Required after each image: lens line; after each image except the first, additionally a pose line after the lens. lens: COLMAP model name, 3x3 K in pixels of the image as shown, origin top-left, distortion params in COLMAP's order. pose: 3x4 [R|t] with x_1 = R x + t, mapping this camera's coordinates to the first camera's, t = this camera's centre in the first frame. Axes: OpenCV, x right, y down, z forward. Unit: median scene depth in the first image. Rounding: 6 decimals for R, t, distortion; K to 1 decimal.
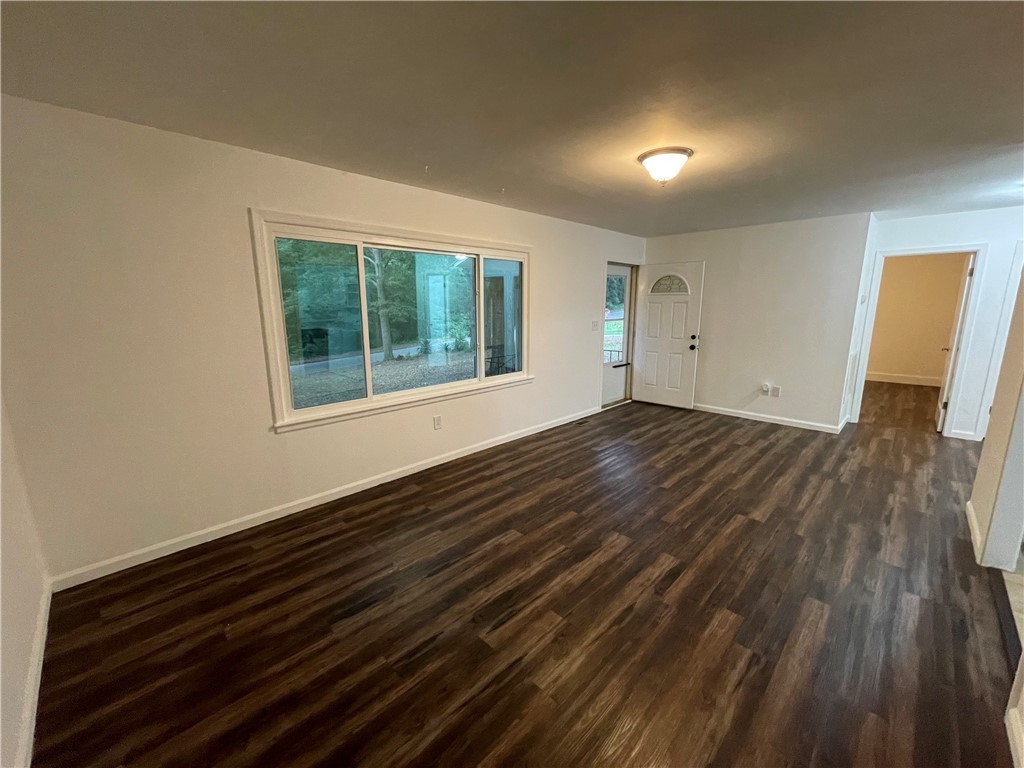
lens RADIAL K [[416.7, 0, 512.0], [0, 416.7, 384.0], [0, 0, 1]] dist [-0.002289, -0.000248]
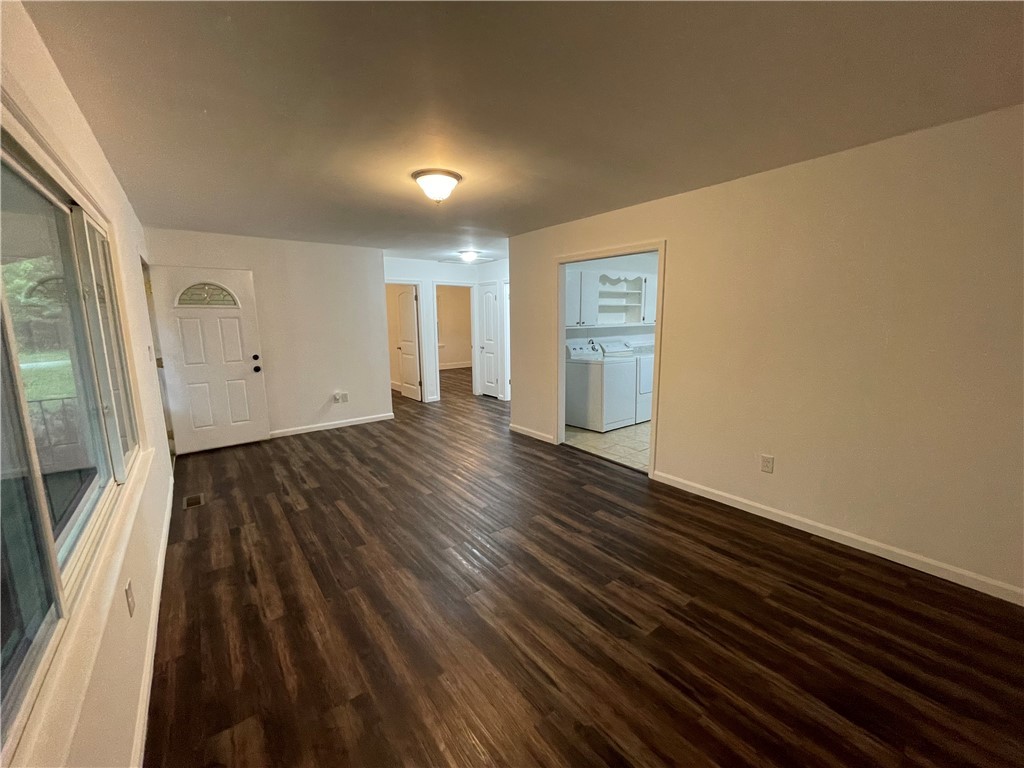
lens RADIAL K [[416.7, 0, 512.0], [0, 416.7, 384.0], [0, 0, 1]] dist [-0.002289, -0.000248]
pose [[0.123003, -0.157078, 0.979896, -0.493255], [0.197079, 0.971595, 0.131009, -0.094320], [-0.972641, 0.177002, 0.150466, 0.506998]]
